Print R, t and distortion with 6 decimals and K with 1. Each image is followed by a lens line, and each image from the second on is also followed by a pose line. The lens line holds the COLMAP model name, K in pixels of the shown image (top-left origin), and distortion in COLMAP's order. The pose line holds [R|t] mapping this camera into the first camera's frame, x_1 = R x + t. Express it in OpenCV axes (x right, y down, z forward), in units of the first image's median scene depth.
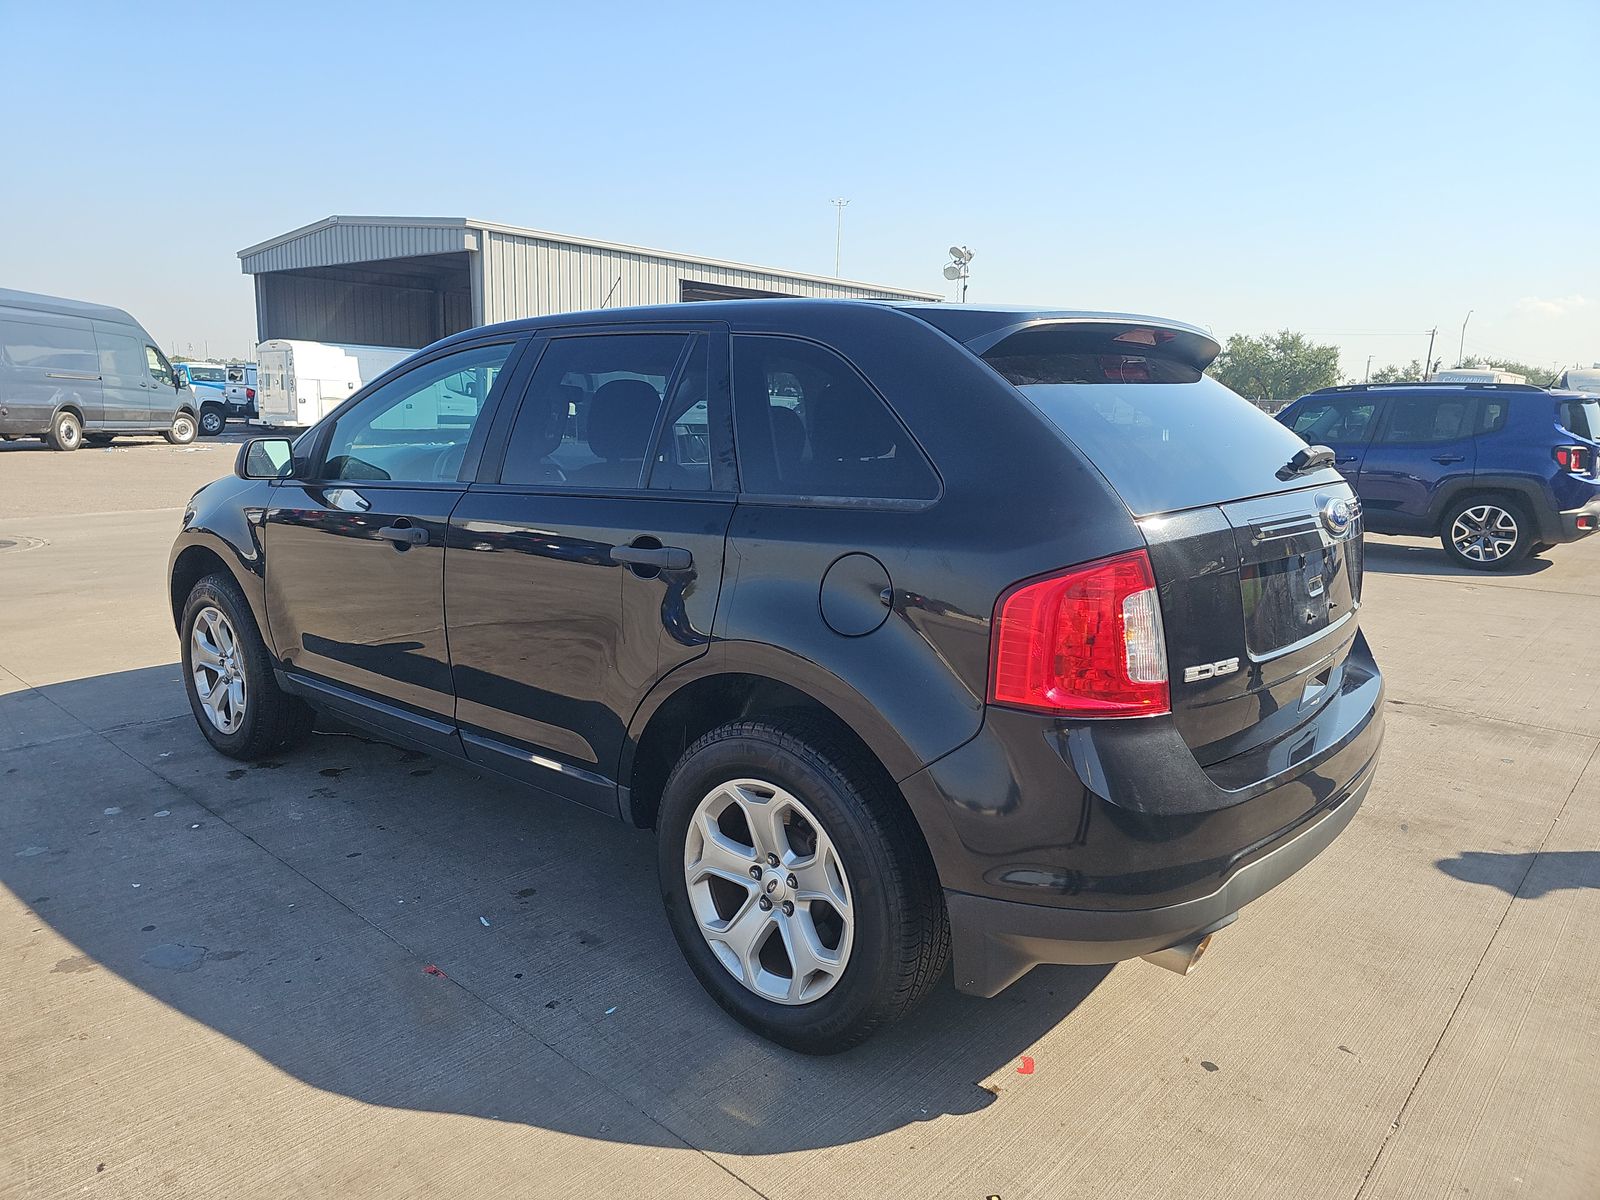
lens RADIAL K [[1089.9, 0, 797.1], [0, 1089.9, 608.7], [0, 0, 1]] dist [0.074125, -0.080321]
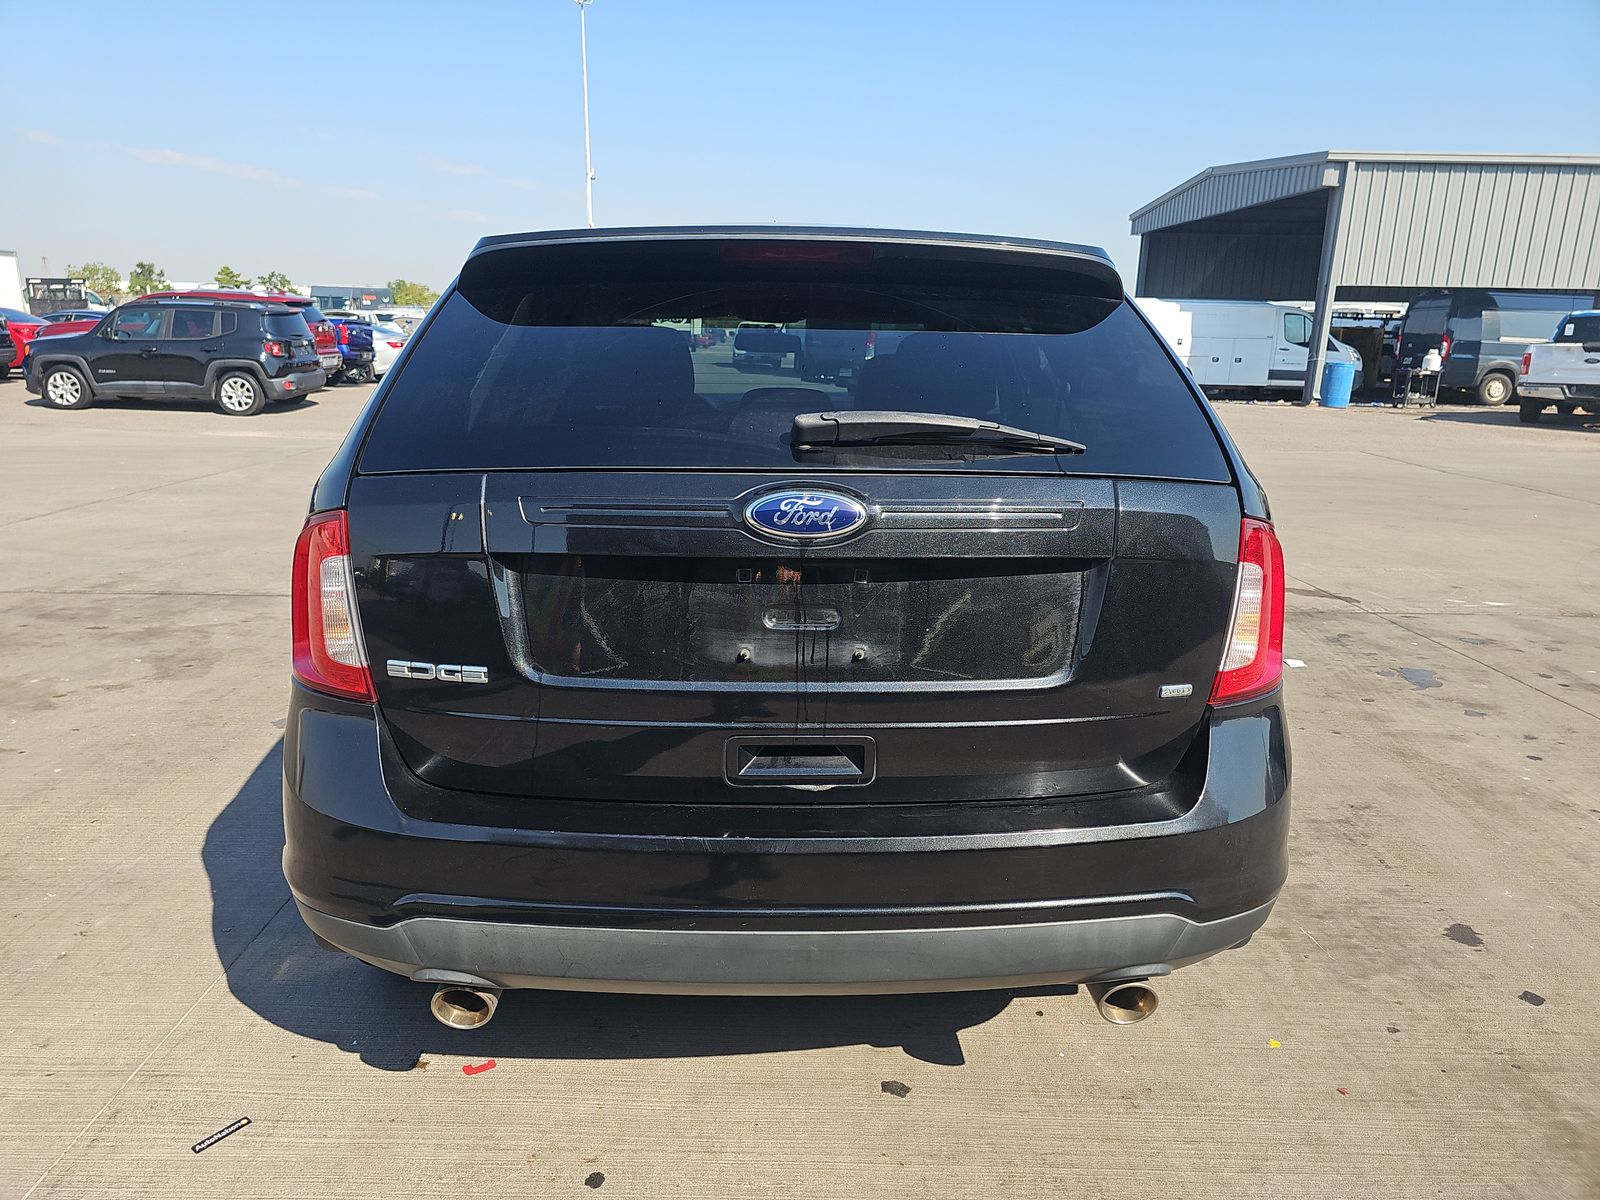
lens RADIAL K [[1089.9, 0, 797.1], [0, 1089.9, 608.7], [0, 0, 1]] dist [0.074125, -0.080321]
pose [[0.645566, 0.174500, -0.743501, 0.156748], [-0.146500, 0.983762, 0.103686, -0.015664], [0.749521, 0.041987, 0.660648, 0.089482]]
